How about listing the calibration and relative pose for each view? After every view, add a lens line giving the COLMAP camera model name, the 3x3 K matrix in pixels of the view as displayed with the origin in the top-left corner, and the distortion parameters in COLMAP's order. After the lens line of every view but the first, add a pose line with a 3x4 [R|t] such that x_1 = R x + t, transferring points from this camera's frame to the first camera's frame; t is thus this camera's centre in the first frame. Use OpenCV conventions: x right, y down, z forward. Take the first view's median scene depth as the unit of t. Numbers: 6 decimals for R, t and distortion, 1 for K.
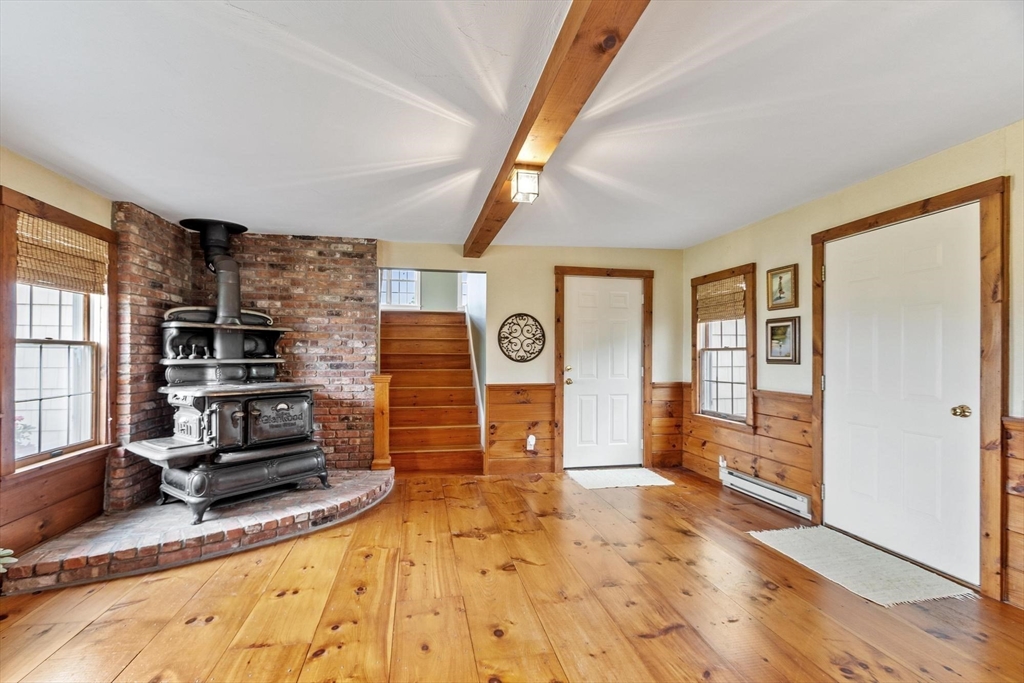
lens RADIAL K [[444.5, 0, 512.7], [0, 444.5, 349.8], [0, 0, 1]] dist [-0.001028, -0.000131]
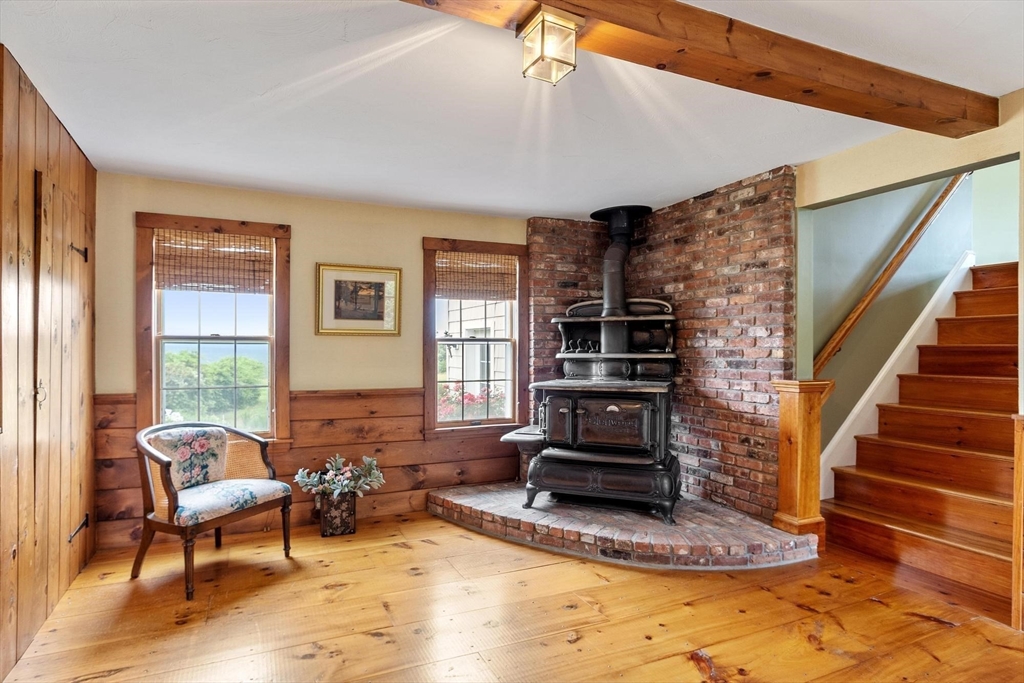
lens RADIAL K [[571.0, 0, 509.7], [0, 571.0, 346.9], [0, 0, 1]] dist [-0.000190, -0.000763]
pose [[0.211250, -0.008526, -0.977395, 0.472226], [0.013270, 0.999895, -0.005854, 0.010589], [0.977342, -0.011733, 0.211341, 0.515717]]
